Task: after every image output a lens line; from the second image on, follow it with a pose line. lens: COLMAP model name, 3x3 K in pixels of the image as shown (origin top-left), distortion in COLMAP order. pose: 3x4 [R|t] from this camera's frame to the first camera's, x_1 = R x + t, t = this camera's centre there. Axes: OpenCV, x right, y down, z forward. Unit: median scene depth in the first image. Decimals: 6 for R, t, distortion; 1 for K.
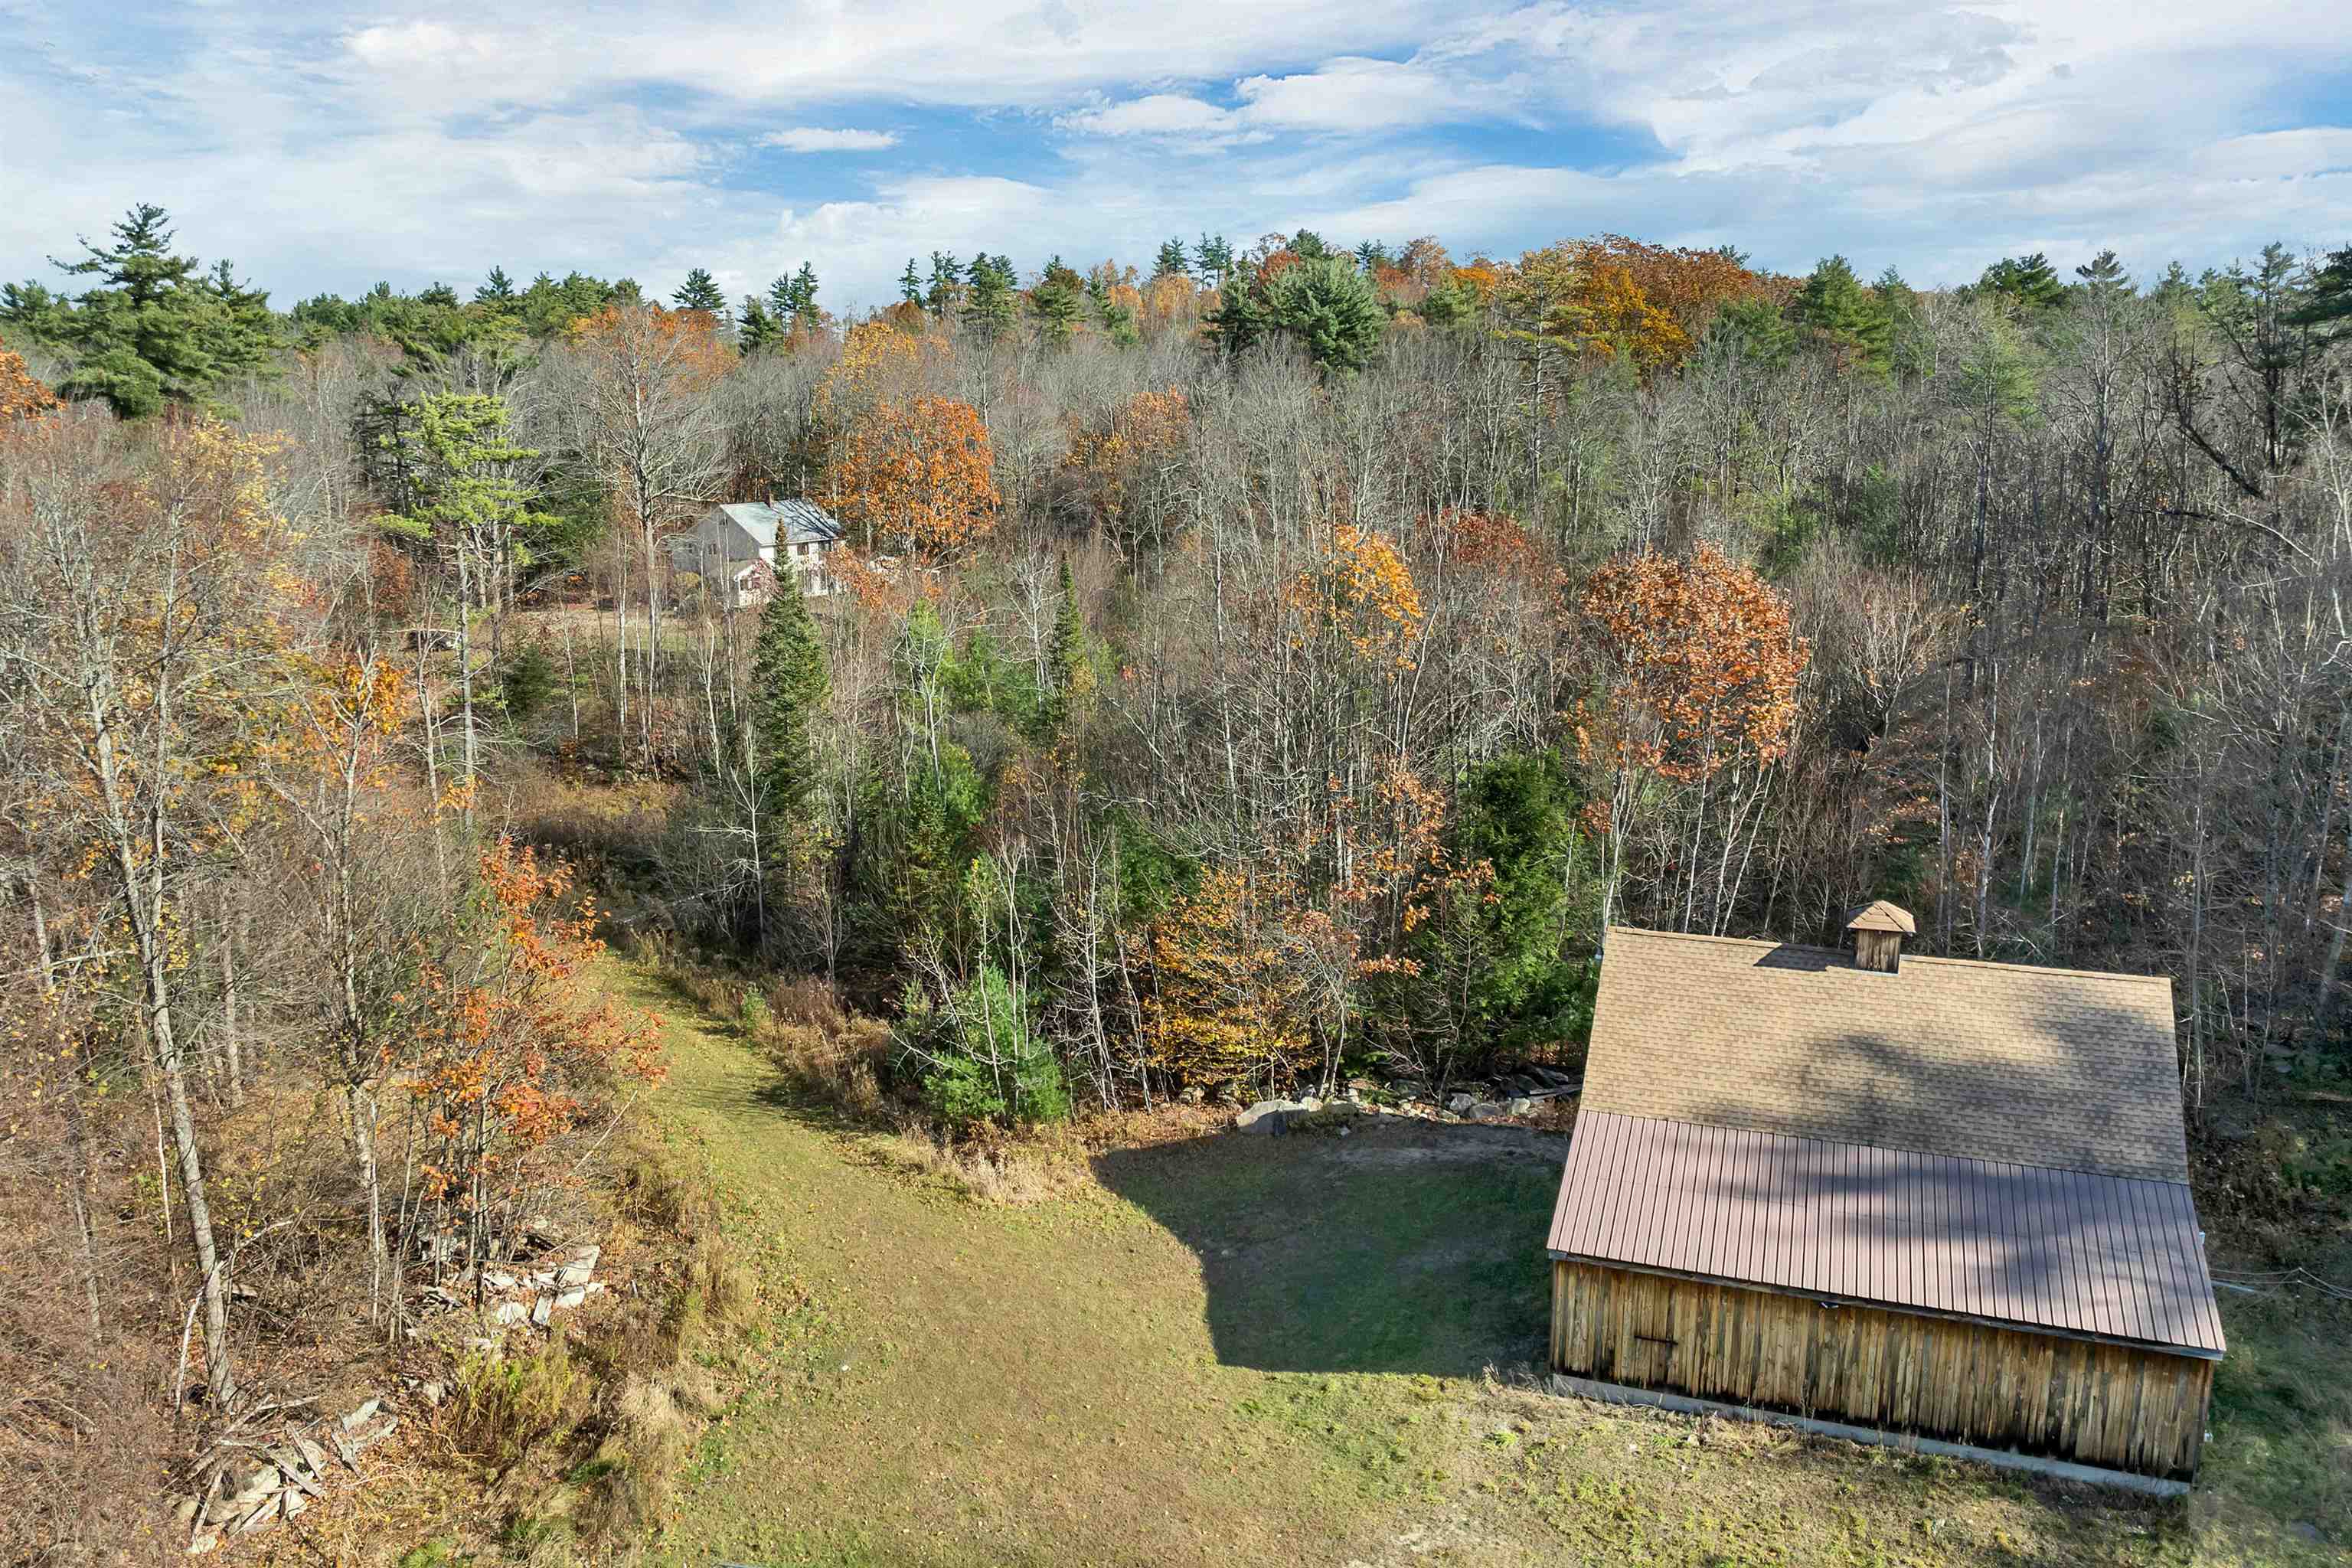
lens RADIAL K [[1734.7, 0, 1181.4], [0, 1734.7, 754.9], [0, 0, 1]] dist [-0.031684, -0.000602]
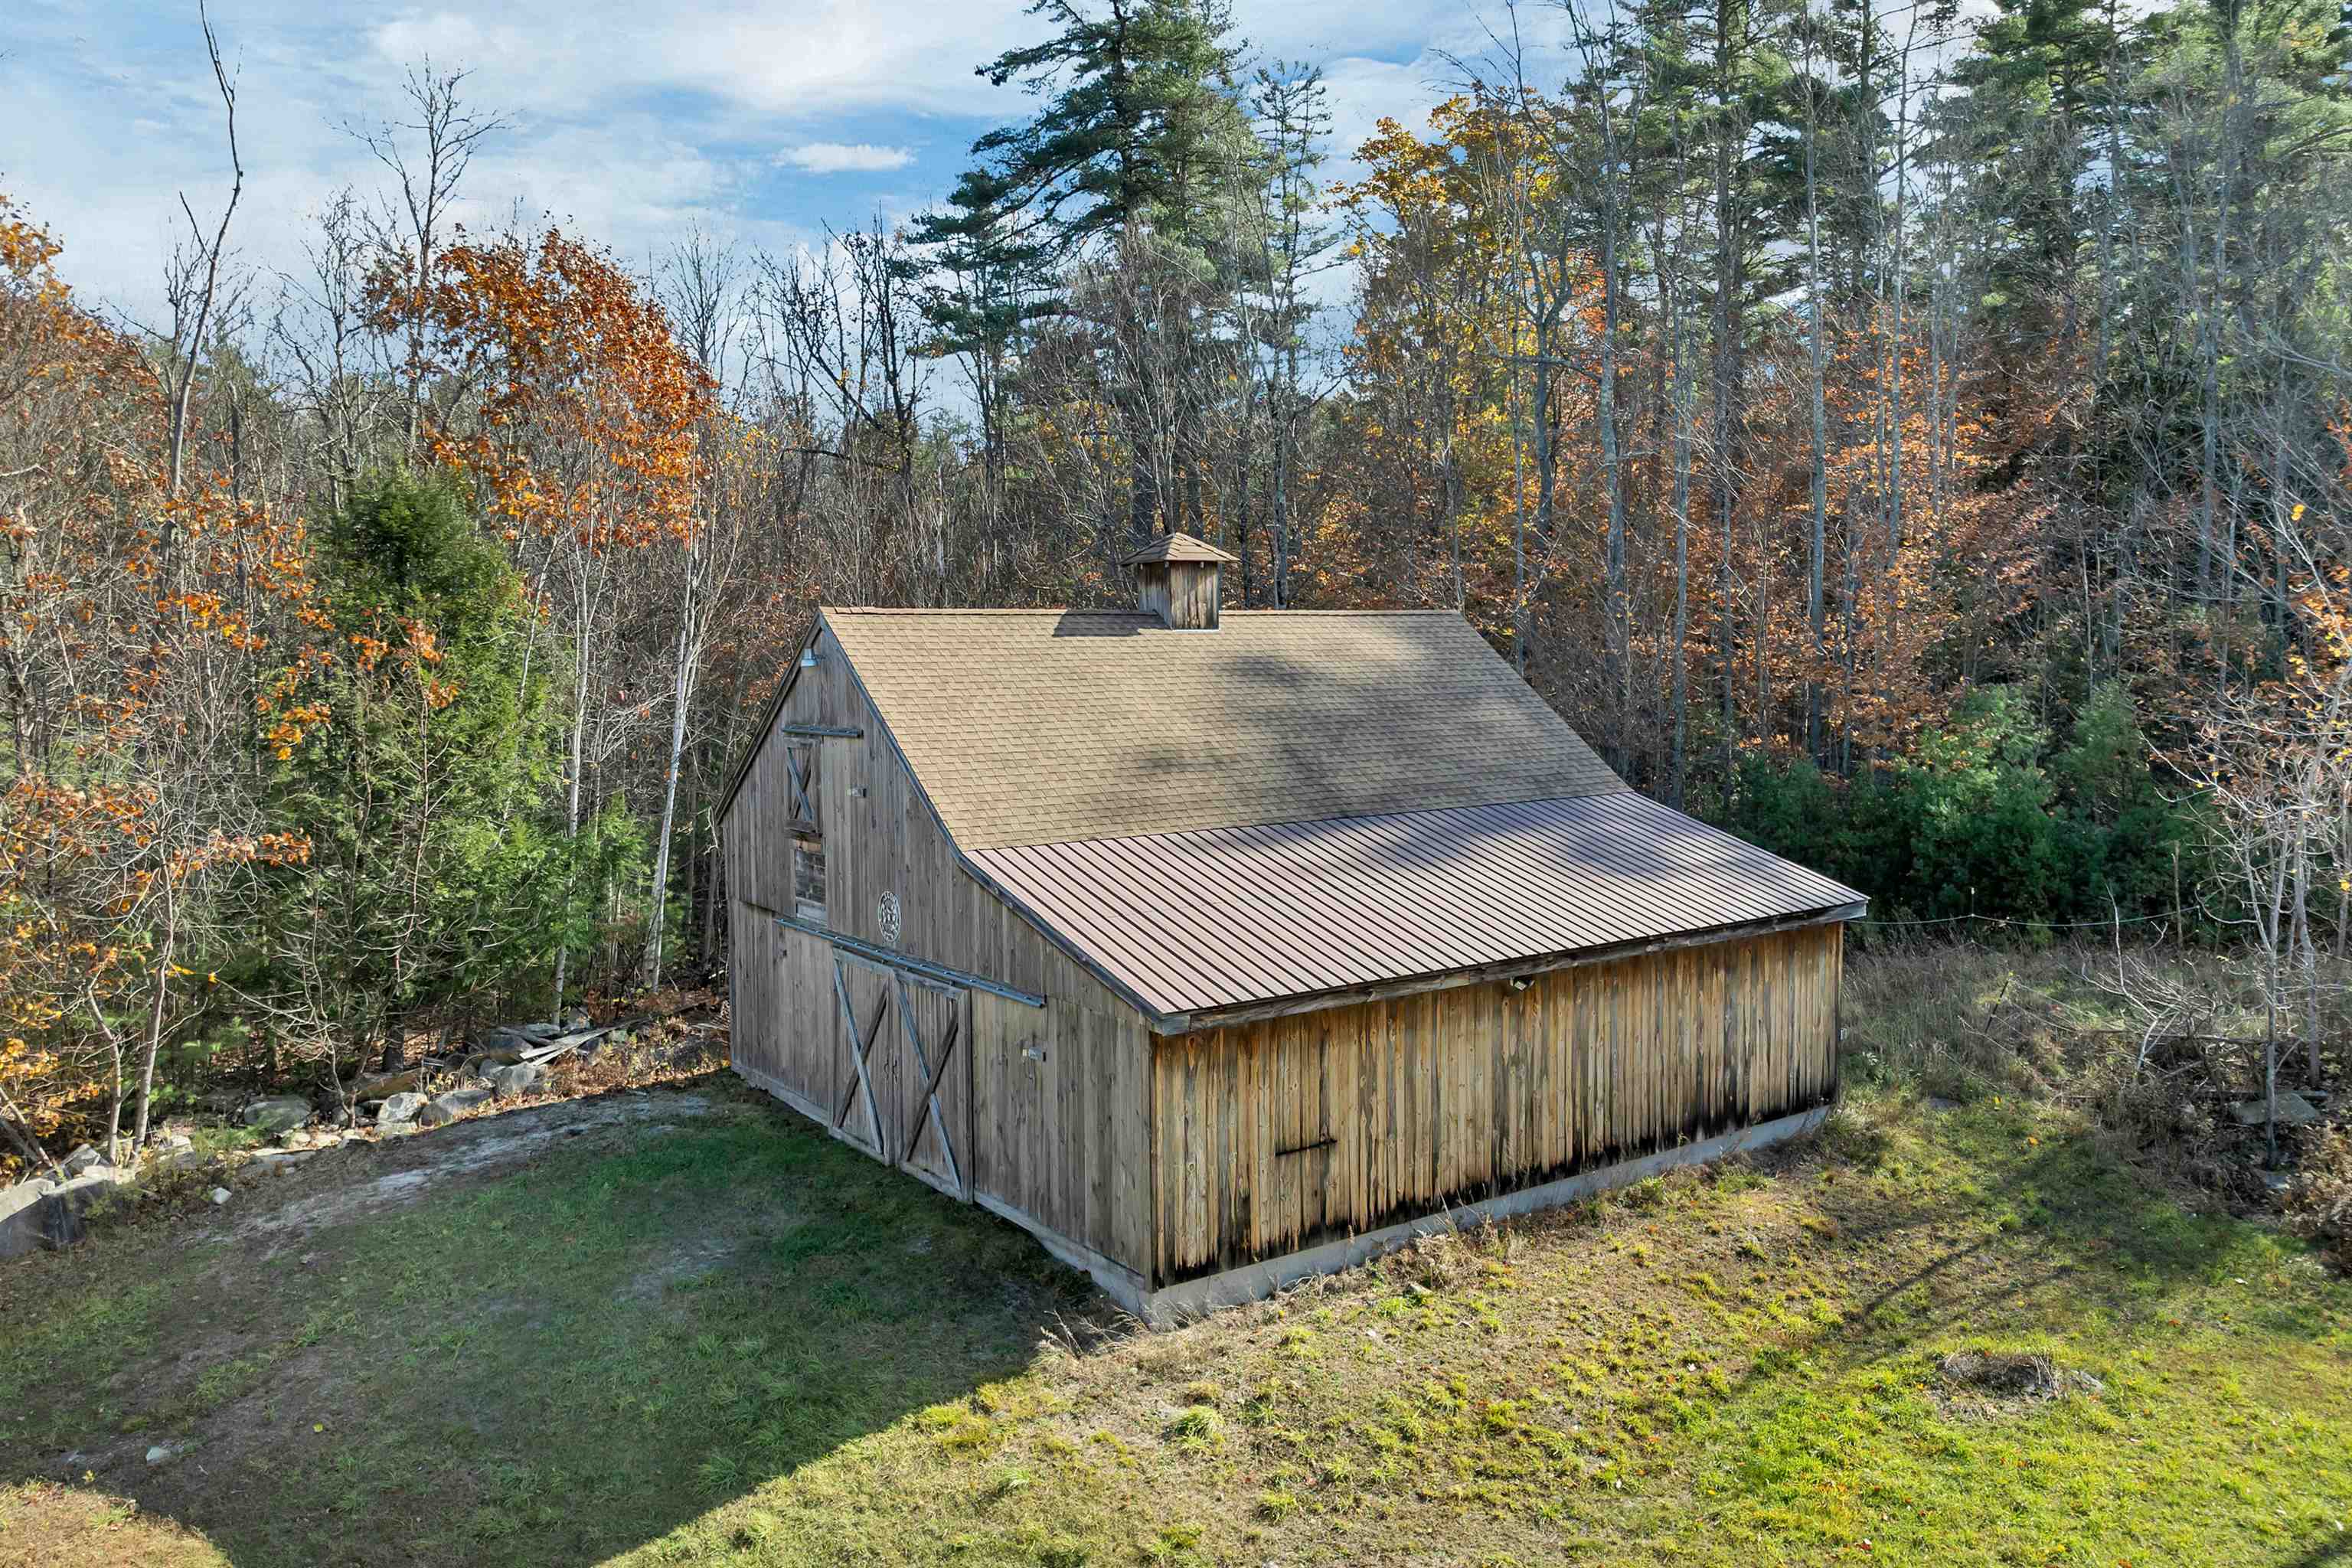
lens RADIAL K [[1734.7, 0, 1181.4], [0, 1734.7, 754.9], [0, 0, 1]] dist [-0.031684, -0.000602]
pose [[0.569617, -0.051670, 0.820284, -0.191562], [0.176138, 0.982509, -0.060424, 0.243693], [-0.802815, 0.178902, 0.568755, 0.698664]]
